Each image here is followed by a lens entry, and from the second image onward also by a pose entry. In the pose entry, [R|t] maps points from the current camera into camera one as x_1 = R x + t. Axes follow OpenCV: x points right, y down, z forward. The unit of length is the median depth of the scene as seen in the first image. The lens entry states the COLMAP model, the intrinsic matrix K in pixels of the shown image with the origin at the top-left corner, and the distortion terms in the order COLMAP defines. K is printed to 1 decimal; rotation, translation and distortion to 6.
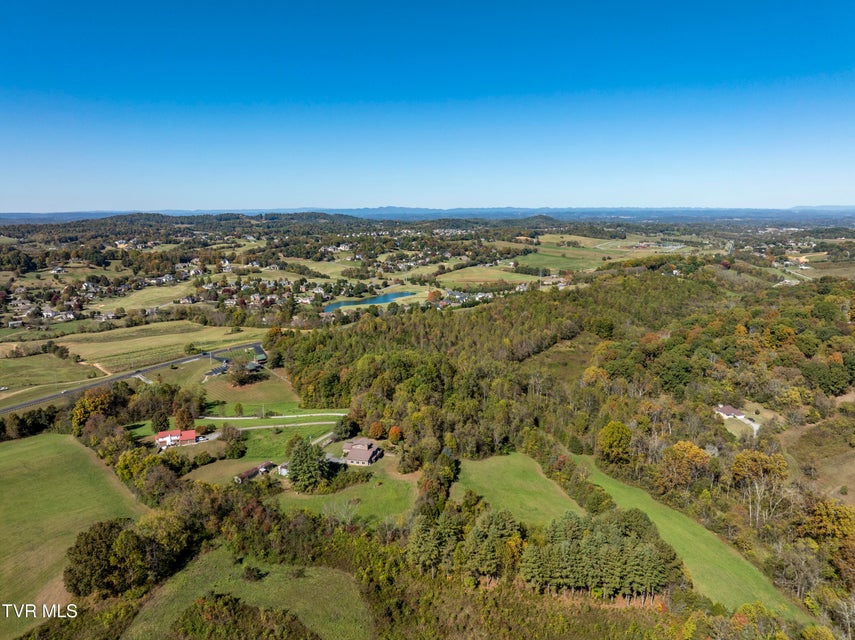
lens RADIAL K [[600.7, 0, 431.3], [0, 600.7, 316.5], [0, 0, 1]] dist [-0.032682, -0.008904]
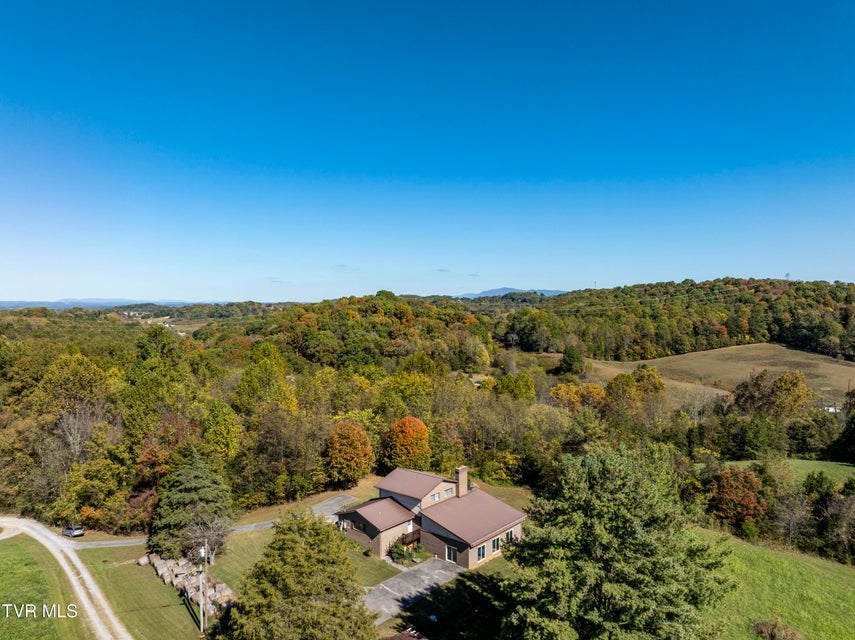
lens RADIAL K [[600.7, 0, 431.3], [0, 600.7, 316.5], [0, 0, 1]] dist [-0.032682, -0.008904]
pose [[0.445839, -0.018258, 0.894927, -0.070192], [0.158242, 0.985653, -0.058725, 0.032447], [-0.881015, 0.167797, 0.442331, 0.179792]]
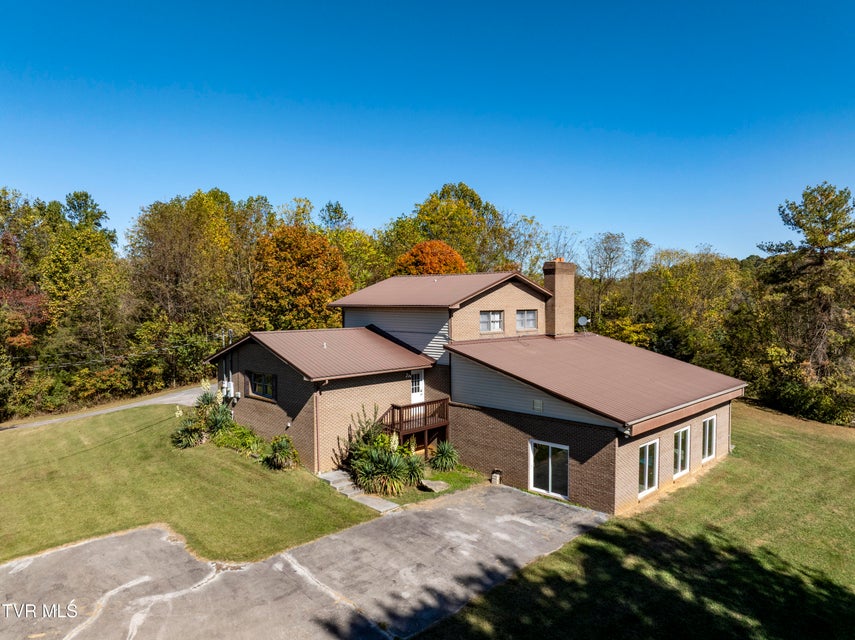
lens RADIAL K [[600.7, 0, 431.3], [0, 600.7, 316.5], [0, 0, 1]] dist [-0.032682, -0.008904]
pose [[0.502272, -0.019489, 0.864490, -0.041625], [0.147828, 0.986964, -0.063639, 0.045191], [-0.851980, 0.159760, 0.498606, 0.196893]]
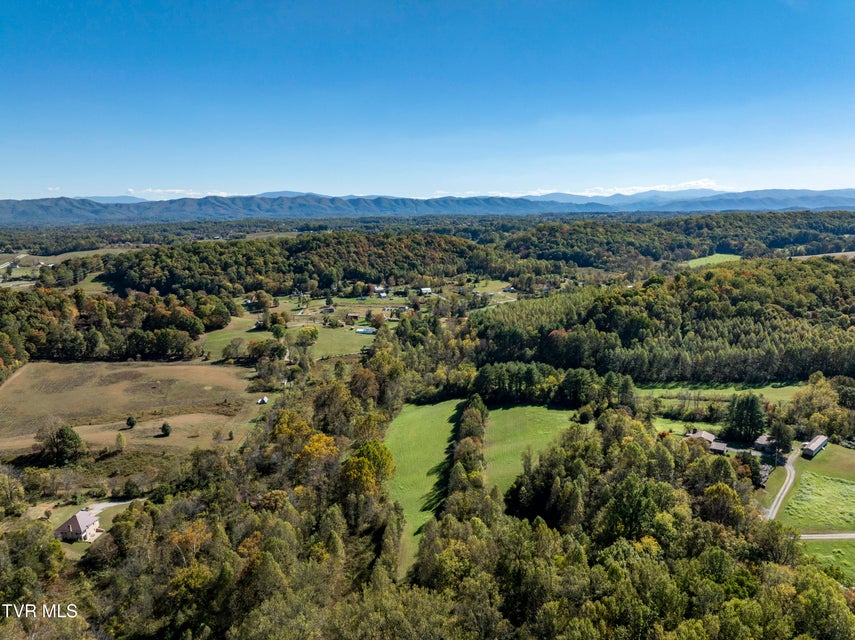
lens RADIAL K [[600.7, 0, 431.3], [0, 600.7, 316.5], [0, 0, 1]] dist [-0.032682, -0.008904]
pose [[-0.954612, -0.027930, 0.296540, 0.001334], [0.075780, 0.940058, 0.332488, -0.054634], [-0.288051, 0.339869, -0.895274, 0.375085]]
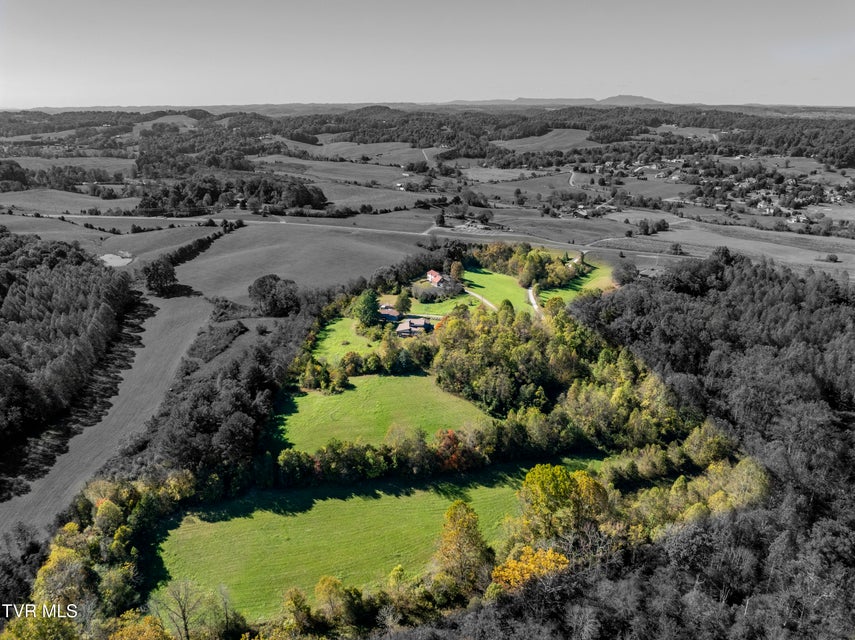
lens RADIAL K [[600.7, 0, 431.3], [0, 600.7, 316.5], [0, 0, 1]] dist [-0.032682, -0.008904]
pose [[0.111296, 0.340995, -0.933453, 0.187852], [-0.174943, 0.931343, 0.319366, -0.032362], [0.978268, 0.127757, 0.163310, 0.174840]]
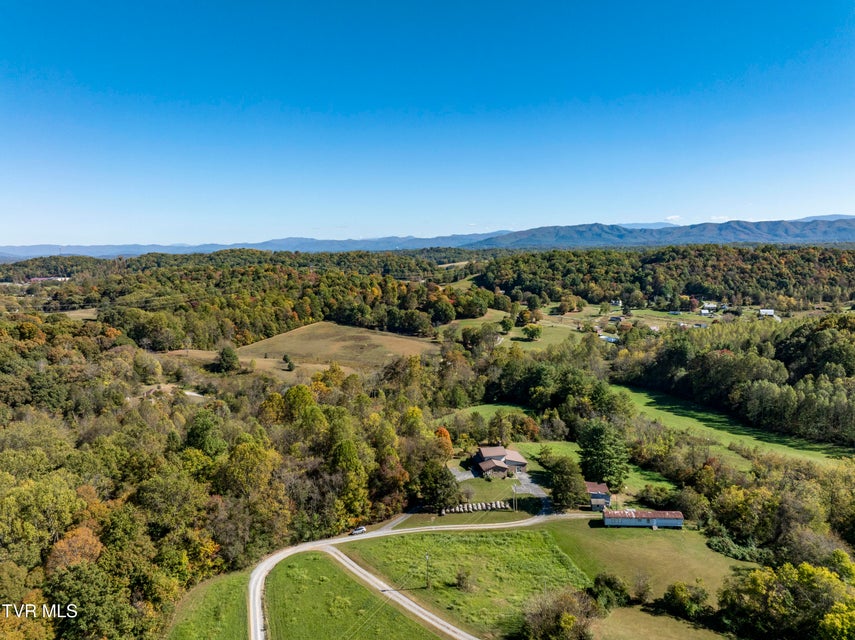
lens RADIAL K [[600.7, 0, 431.3], [0, 600.7, 316.5], [0, 0, 1]] dist [-0.032682, -0.008904]
pose [[-0.417107, -0.091059, 0.904284, -0.138319], [0.177616, 0.967616, 0.179364, -0.012646], [-0.891333, 0.235430, -0.387426, 0.263771]]
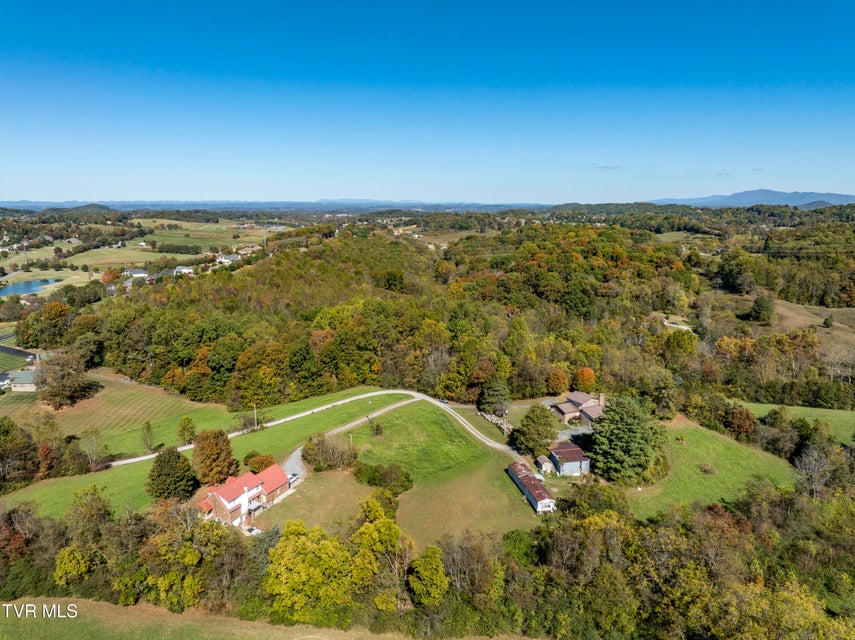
lens RADIAL K [[600.7, 0, 431.3], [0, 600.7, 316.5], [0, 0, 1]] dist [-0.032682, -0.008904]
pose [[0.744530, -0.118449, 0.656996, -0.132599], [0.112551, 0.992318, 0.051357, 0.015486], [-0.658033, 0.035708, 0.752142, 0.129285]]
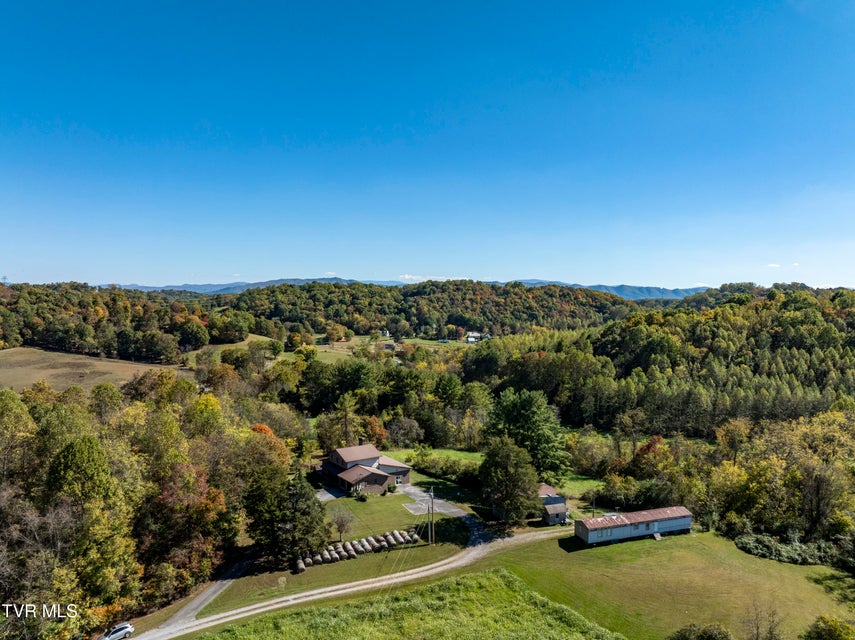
lens RADIAL K [[600.7, 0, 431.3], [0, 600.7, 316.5], [0, 0, 1]] dist [-0.032682, -0.008904]
pose [[-0.756984, -0.019992, 0.653128, -0.084334], [0.105691, 0.982624, 0.152576, 0.014295], [-0.644829, 0.184527, -0.741718, 0.255910]]
